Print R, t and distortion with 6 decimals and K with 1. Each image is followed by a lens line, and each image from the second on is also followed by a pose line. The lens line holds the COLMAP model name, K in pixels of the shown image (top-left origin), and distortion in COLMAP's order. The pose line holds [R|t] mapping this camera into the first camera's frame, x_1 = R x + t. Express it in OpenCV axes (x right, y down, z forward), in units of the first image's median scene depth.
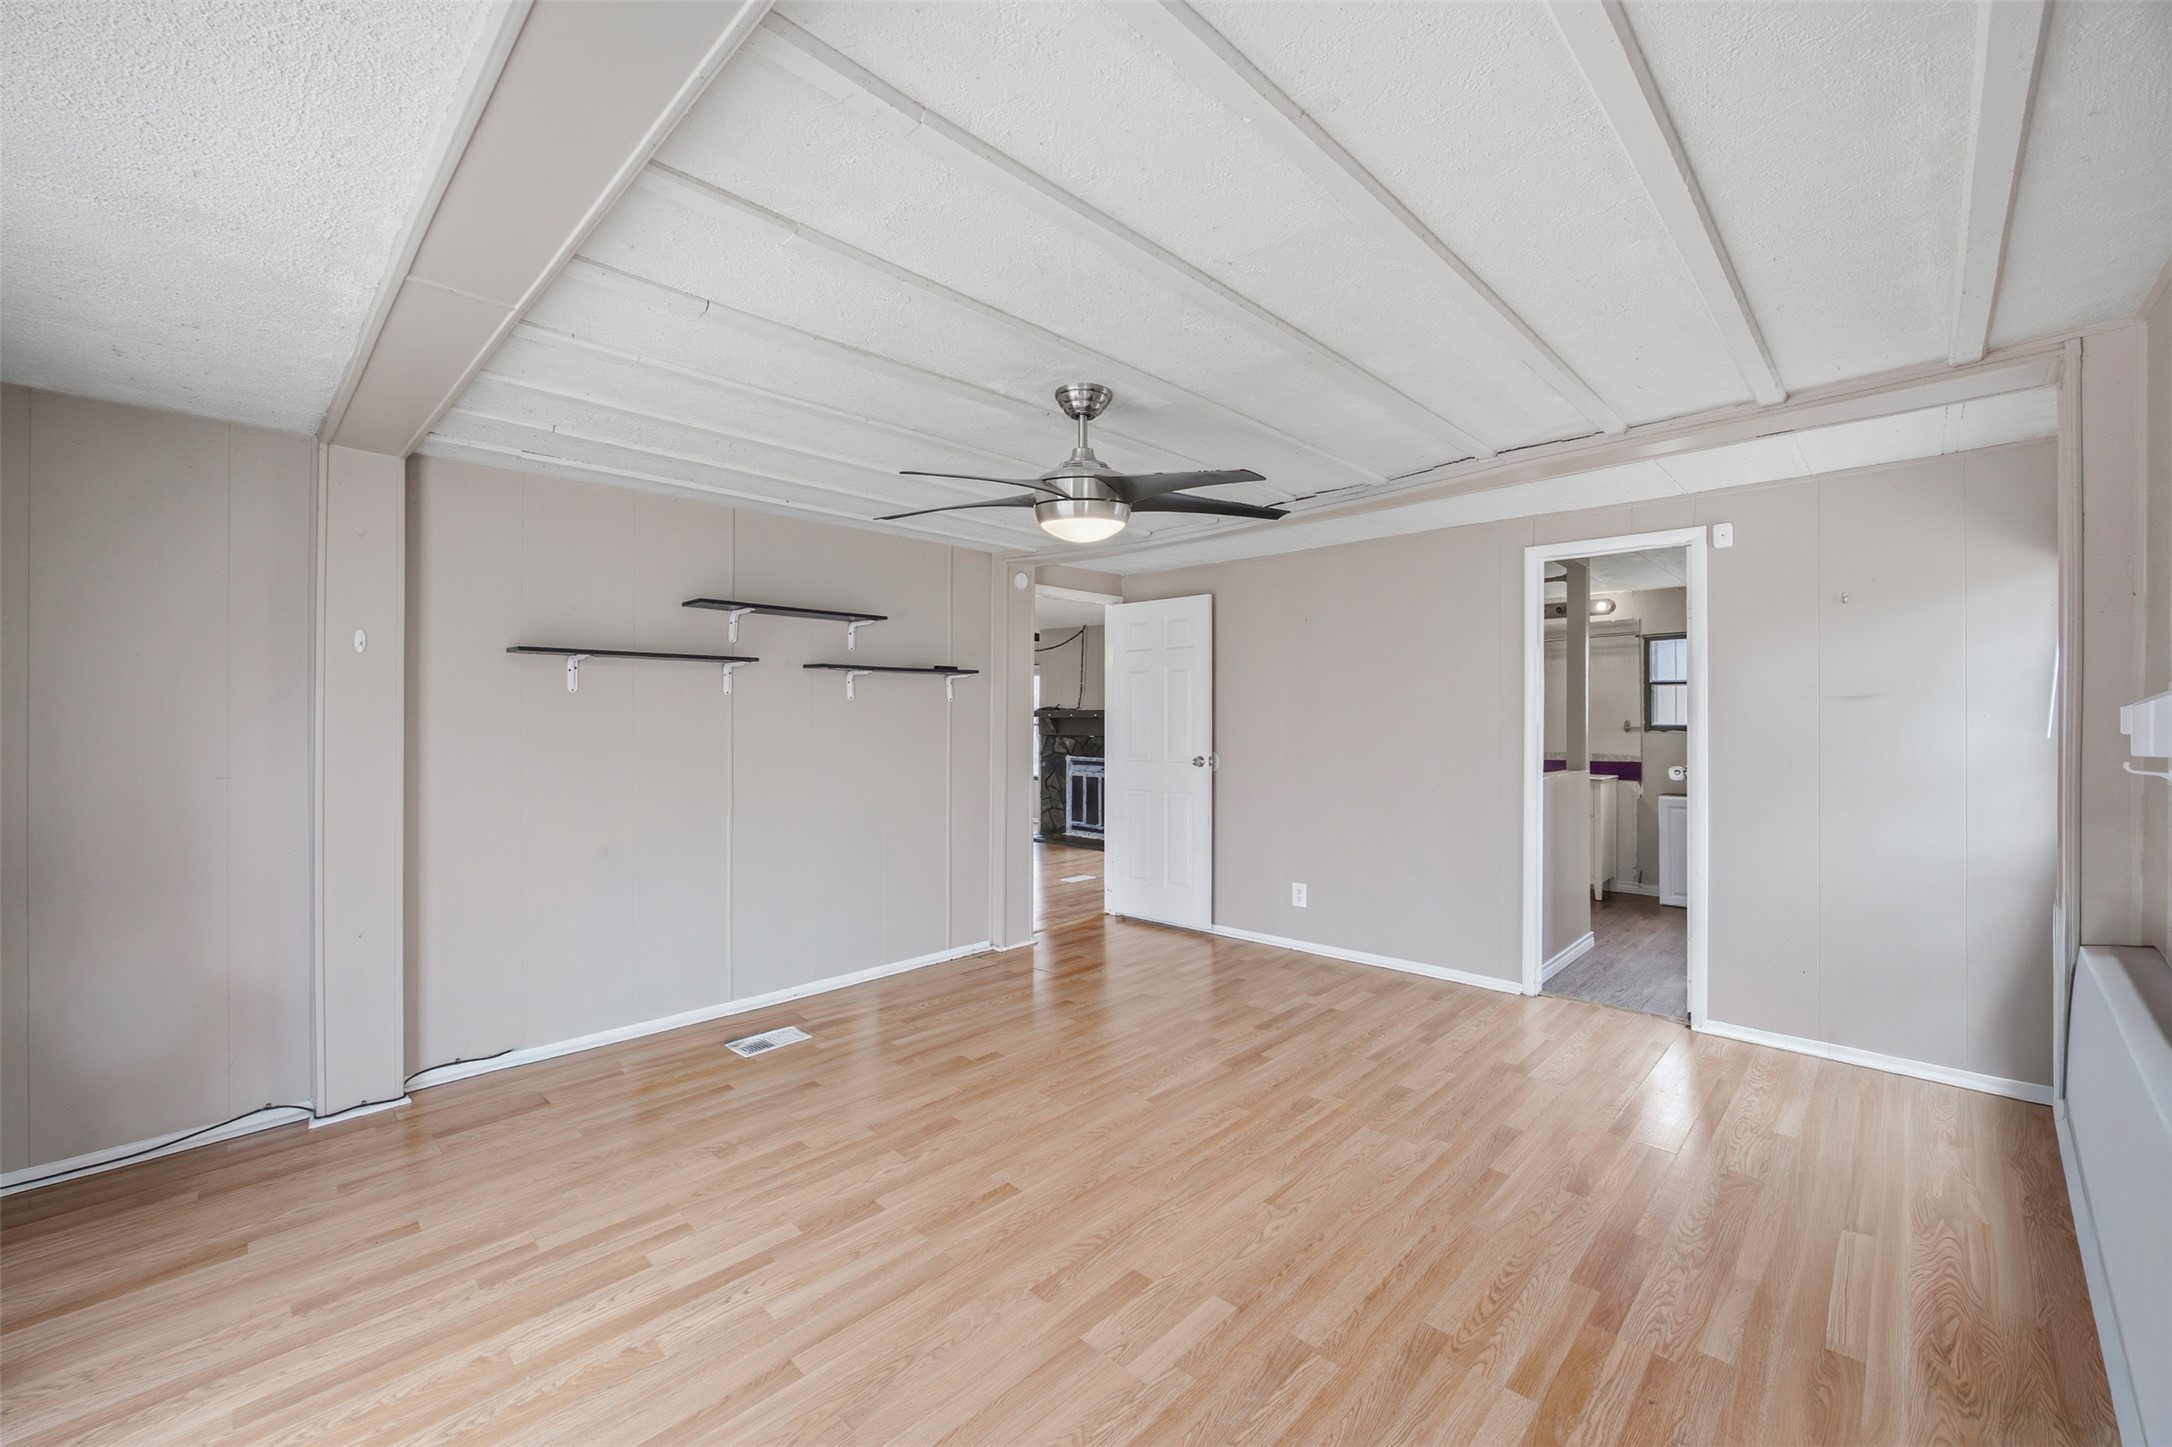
lens RADIAL K [[854.1, 0, 1086.0], [0, 854.1, 723.5], [0, 0, 1]] dist [-0.001867, 0.000011]
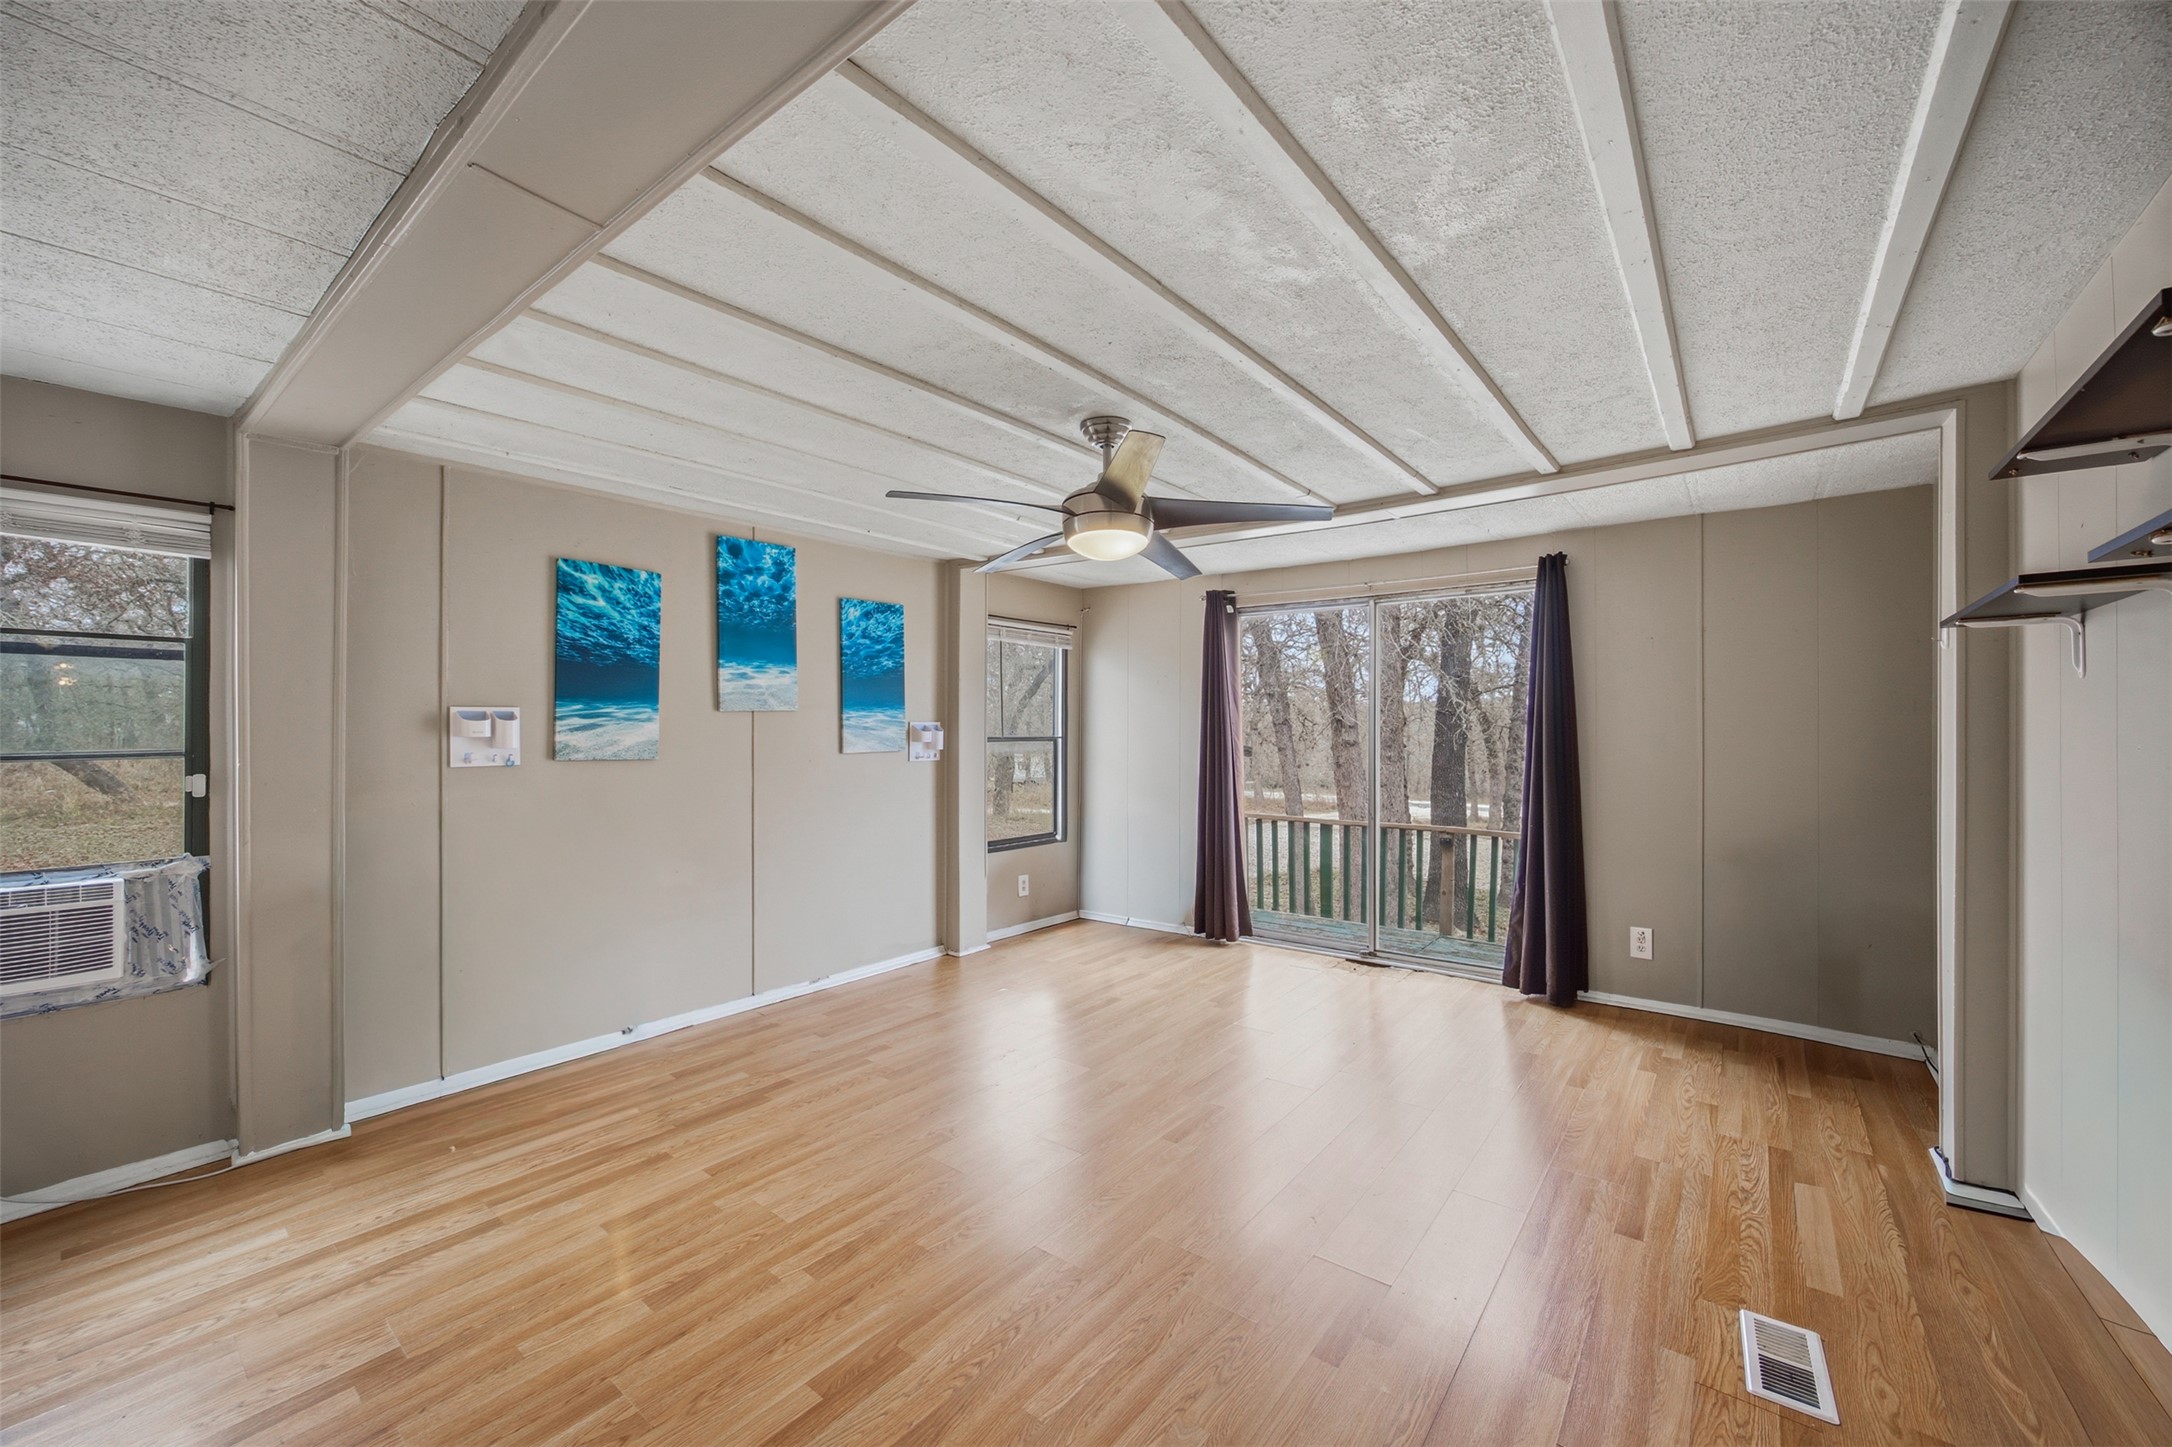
lens RADIAL K [[854.1, 0, 1086.0], [0, 854.1, 723.5], [0, 0, 1]] dist [-0.001867, 0.000011]
pose [[-0.994149, 0.004601, -0.107919, 0.134957], [0.004099, 0.999980, 0.004877, -0.012653], [0.107939, 0.004406, -0.994148, 1.946211]]
